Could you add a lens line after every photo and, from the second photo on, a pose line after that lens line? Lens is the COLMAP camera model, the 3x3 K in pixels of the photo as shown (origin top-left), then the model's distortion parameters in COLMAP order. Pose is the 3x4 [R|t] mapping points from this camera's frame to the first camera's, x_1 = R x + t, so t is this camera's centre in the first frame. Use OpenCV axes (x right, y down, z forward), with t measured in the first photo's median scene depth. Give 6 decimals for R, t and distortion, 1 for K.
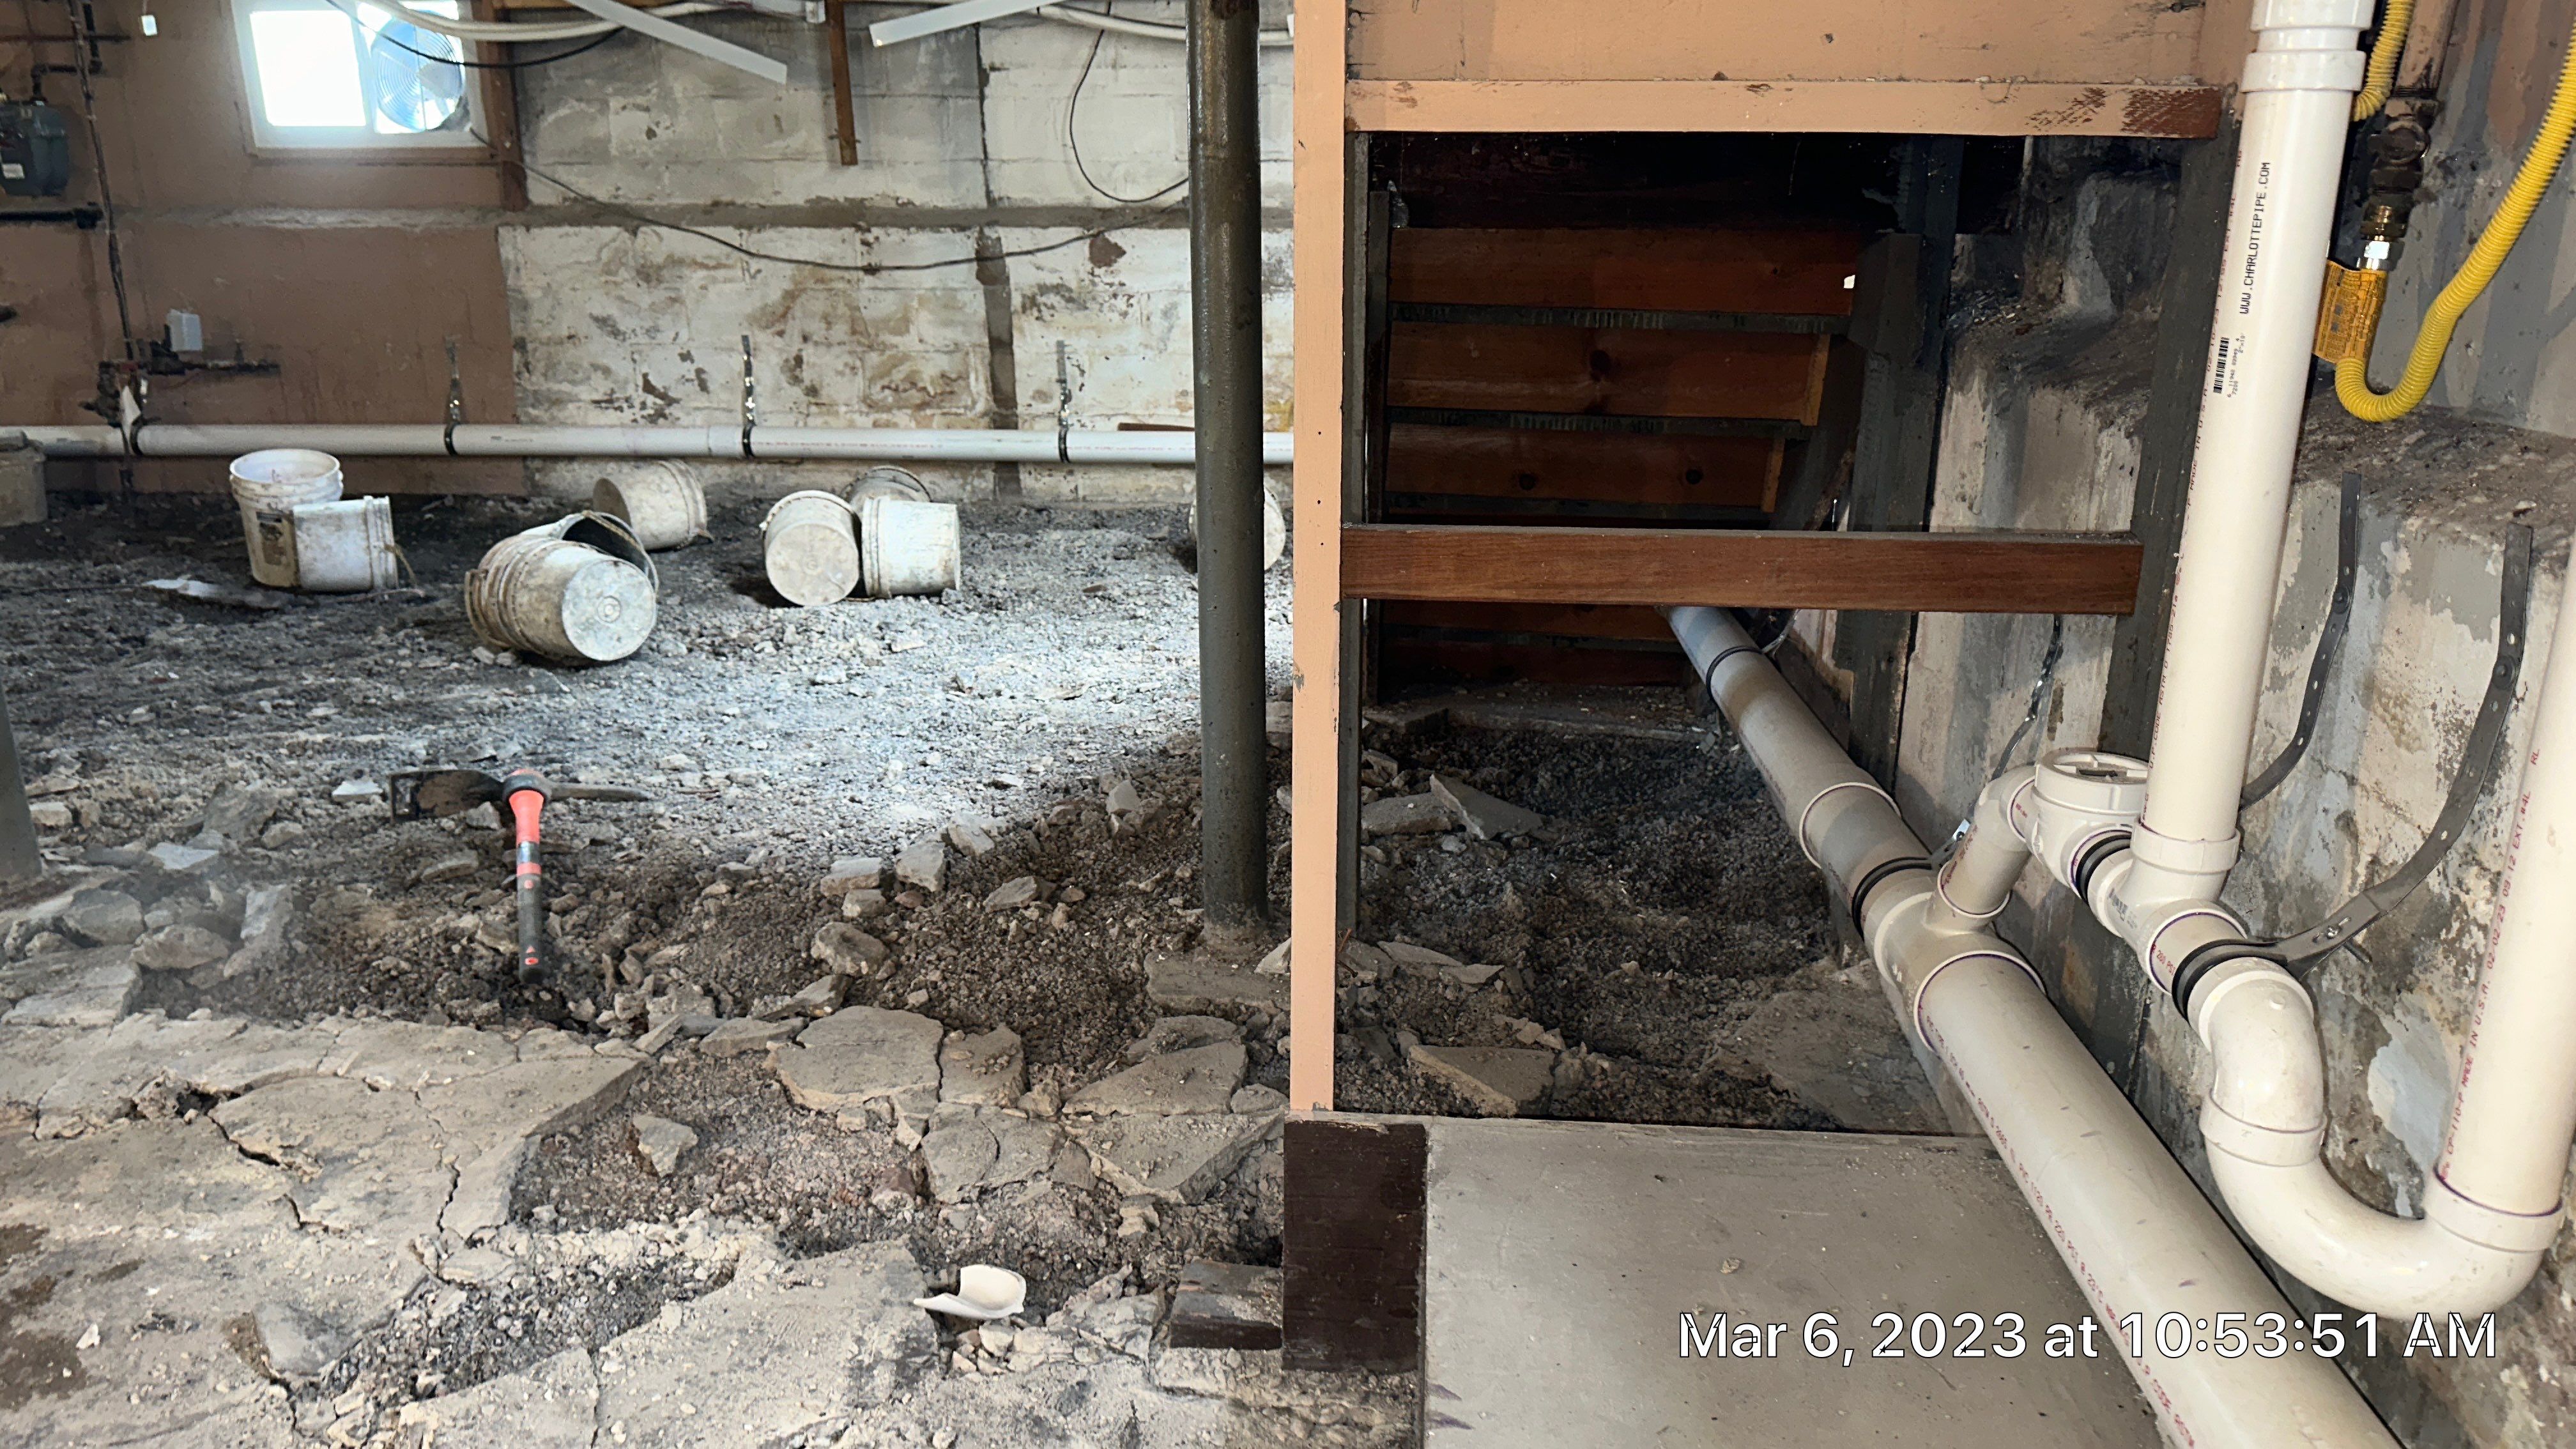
lens RADIAL K [[1812.1, 0, 1284.3], [0, 1812.1, 728.3], [0, 0, 1]] dist [0.073325, -0.090719]
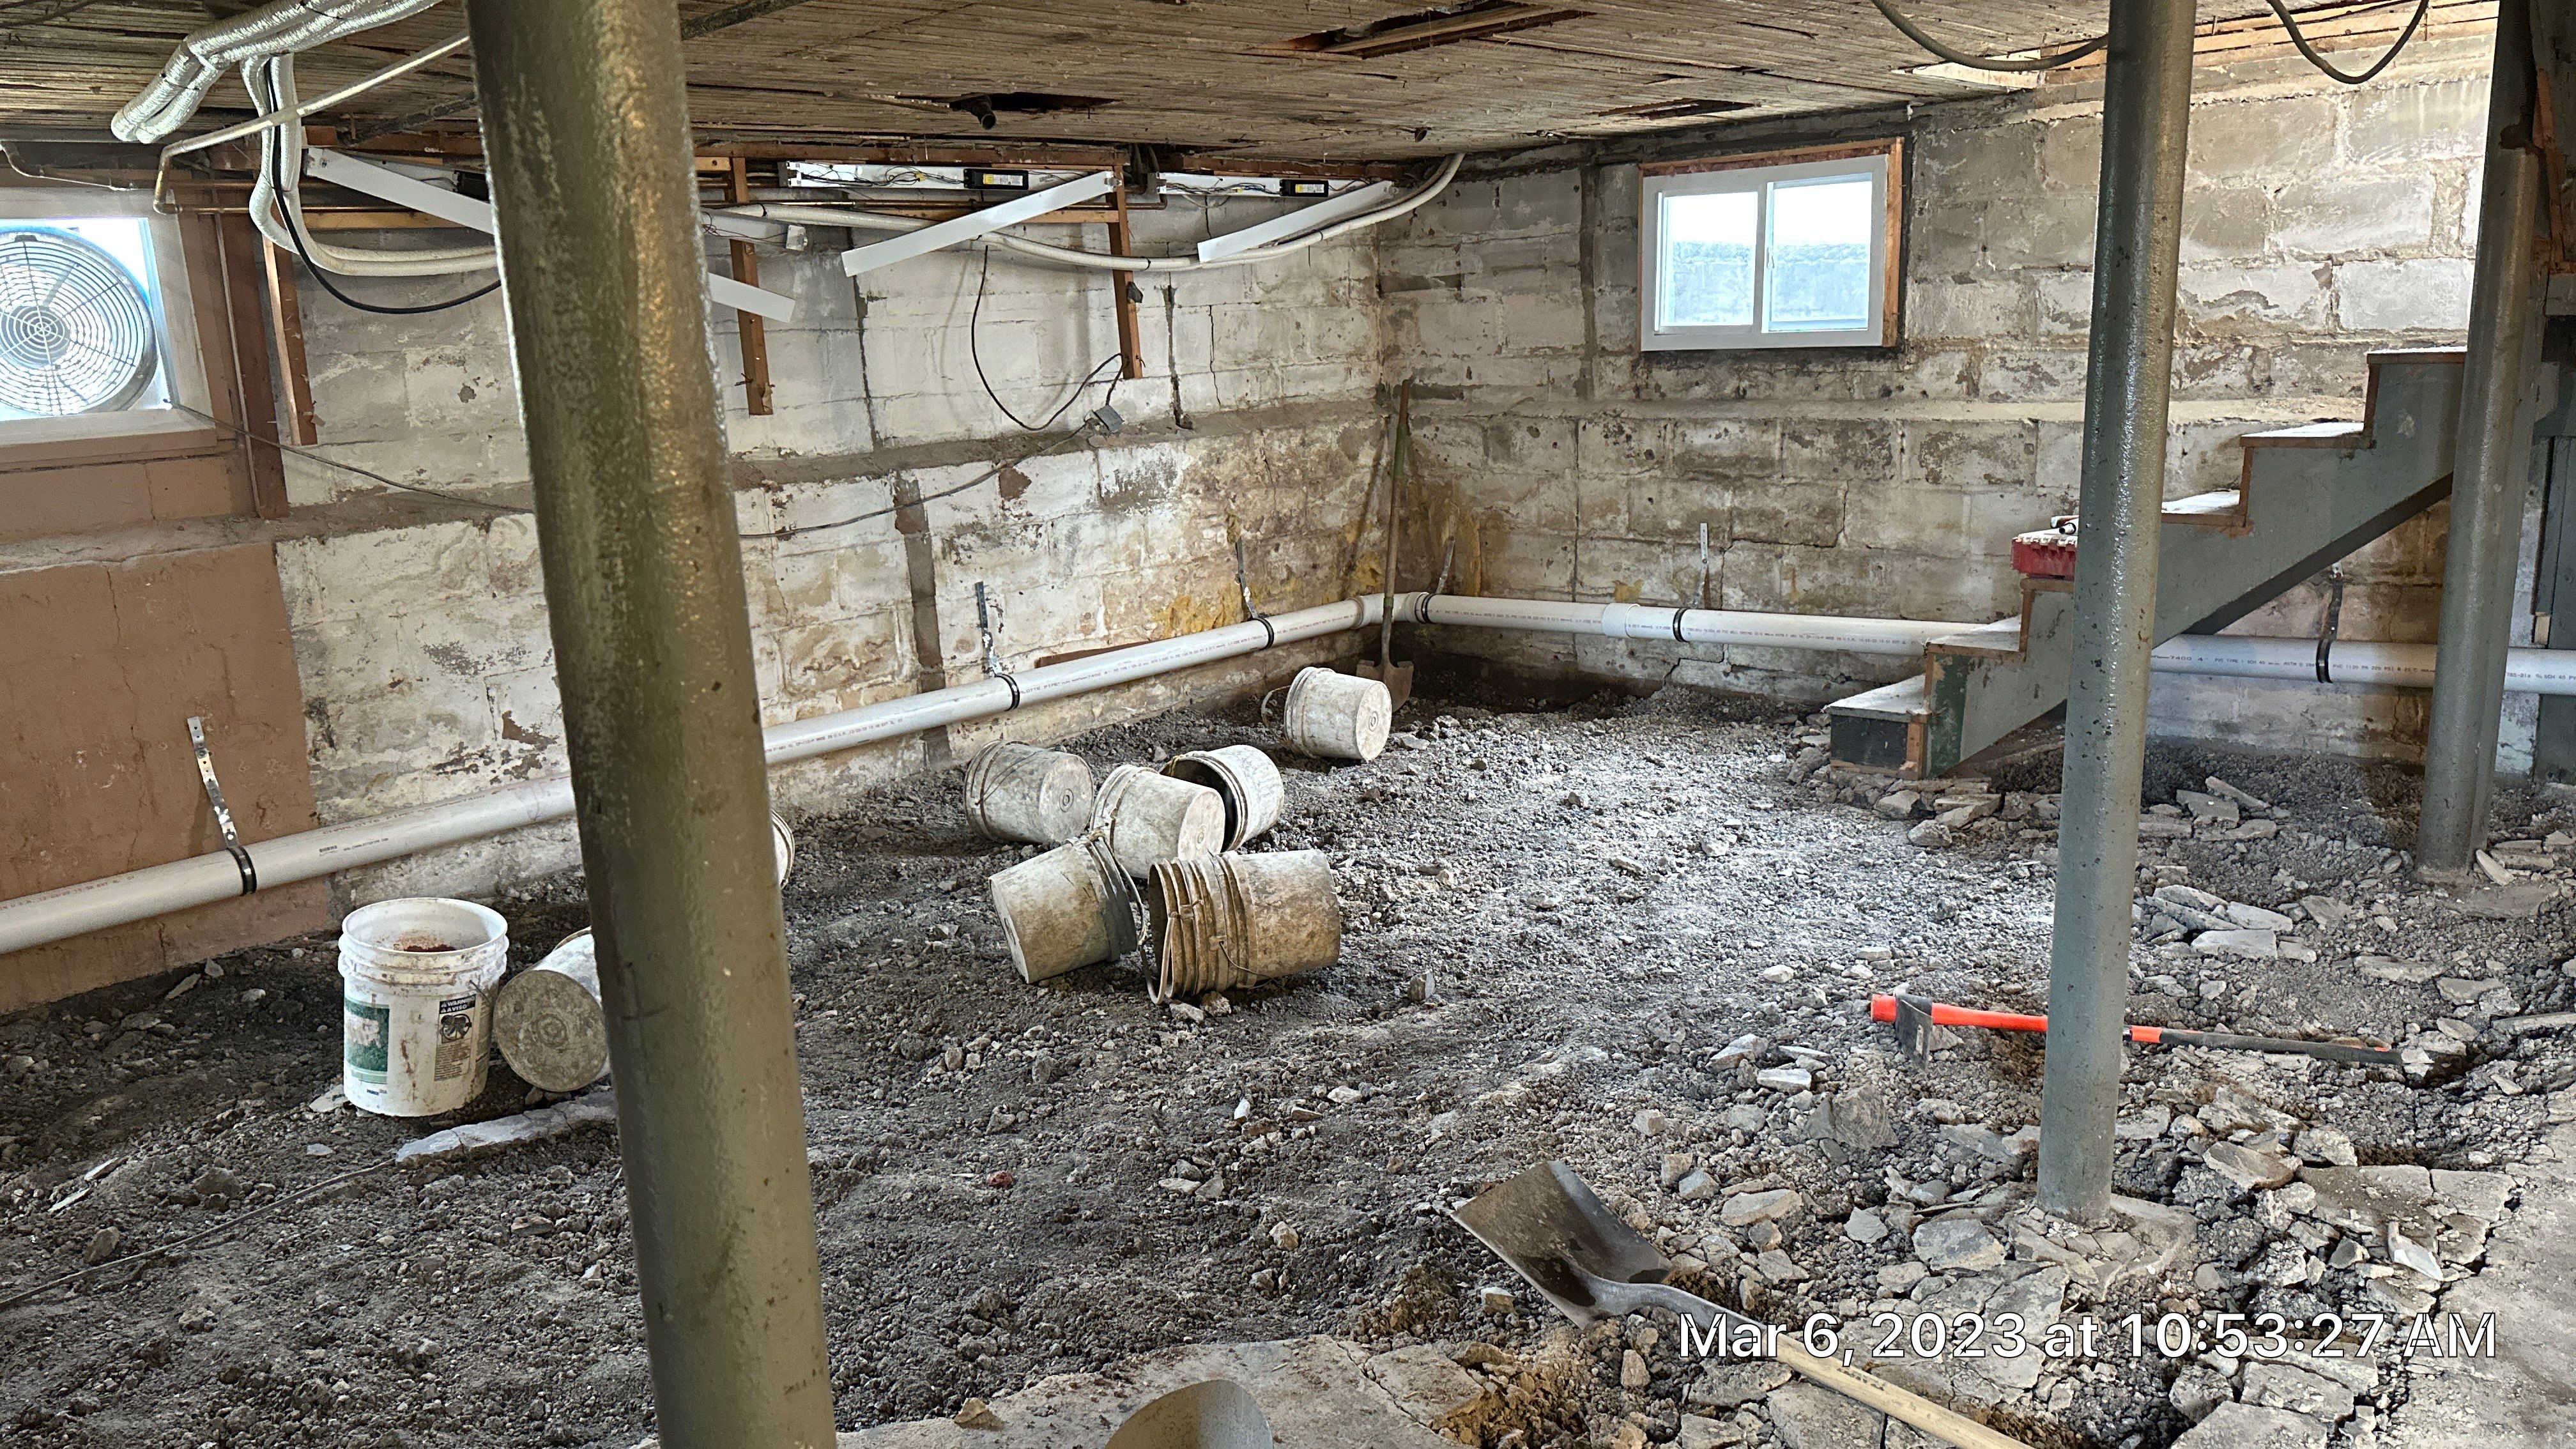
lens RADIAL K [[1812.1, 0, 1290.9], [0, 1812.1, 733.1], [0, 0, 1]] dist [0.073325, -0.090719]
pose [[0.611859, -0.205183, 0.763890, -1.435084], [0.274756, 0.960763, 0.037990, -0.256141], [-0.741713, 0.186639, 0.644227, 0.599783]]
